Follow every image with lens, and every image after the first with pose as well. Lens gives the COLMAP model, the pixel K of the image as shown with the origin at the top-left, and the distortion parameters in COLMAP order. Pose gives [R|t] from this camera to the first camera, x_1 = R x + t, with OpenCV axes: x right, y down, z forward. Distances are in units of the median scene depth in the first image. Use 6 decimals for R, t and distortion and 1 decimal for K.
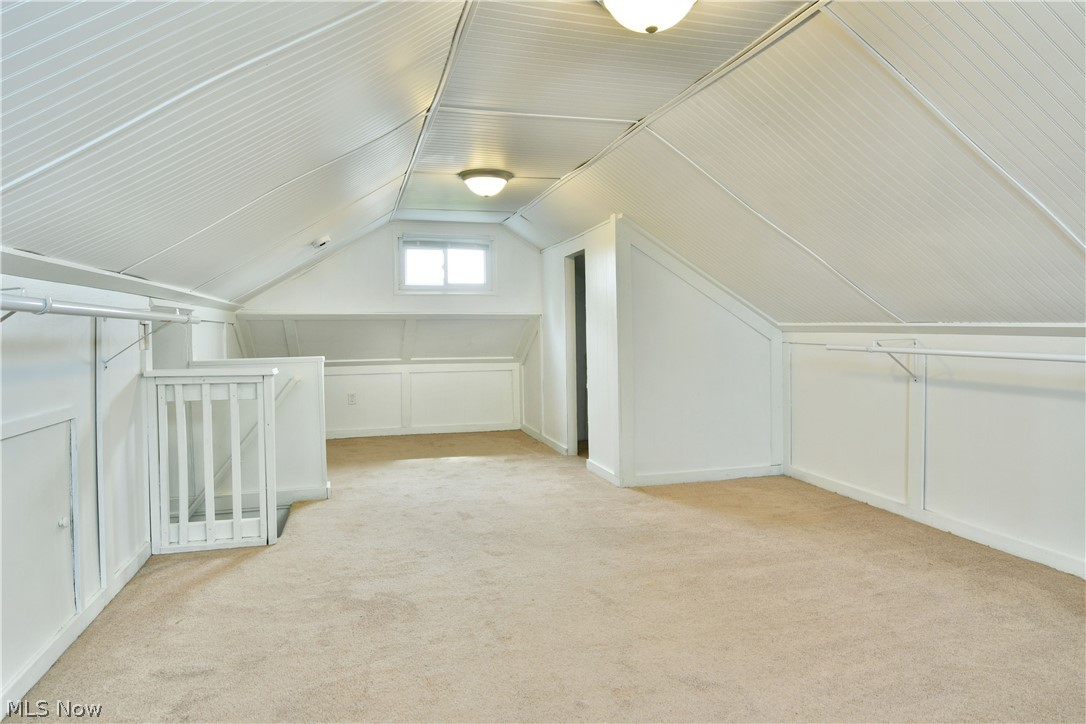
lens RADIAL K [[662.4, 0, 534.2], [0, 662.4, 357.4], [0, 0, 1]] dist [-0.013080, -0.005261]
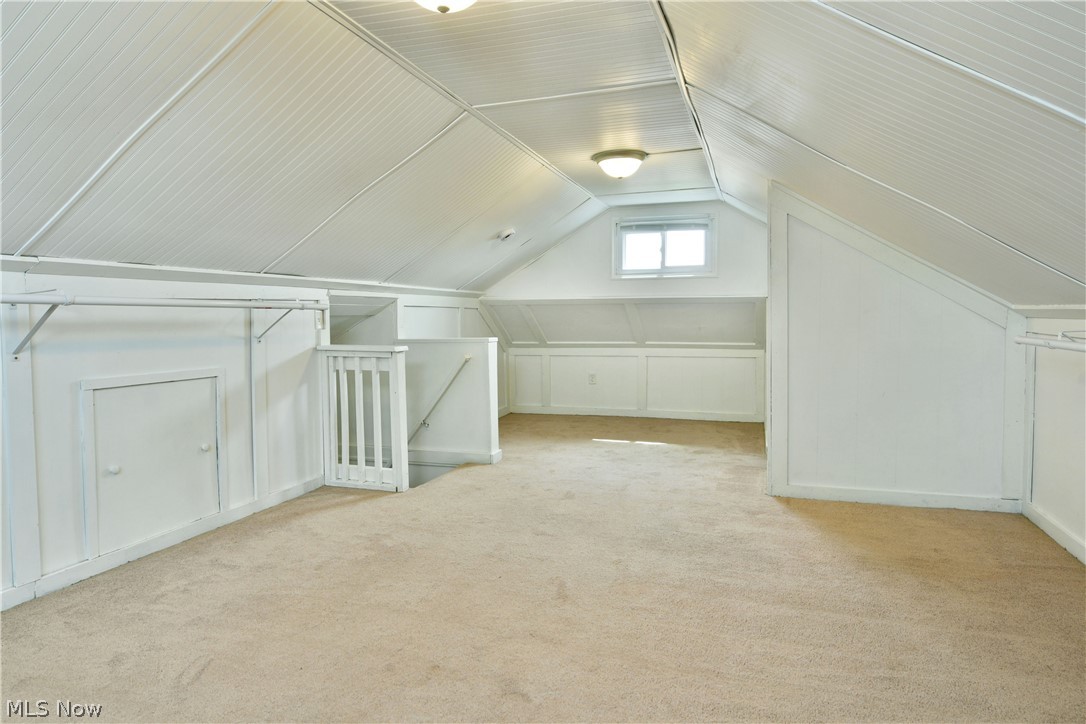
lens RADIAL K [[662.4, 0, 539.4], [0, 662.4, 357.9], [0, 0, 1]] dist [-0.013080, -0.005261]
pose [[0.824529, 0.038780, -0.564489, 0.455691], [-0.023631, 0.999138, 0.034123, -0.008775], [0.565326, -0.014796, 0.824735, 0.139486]]
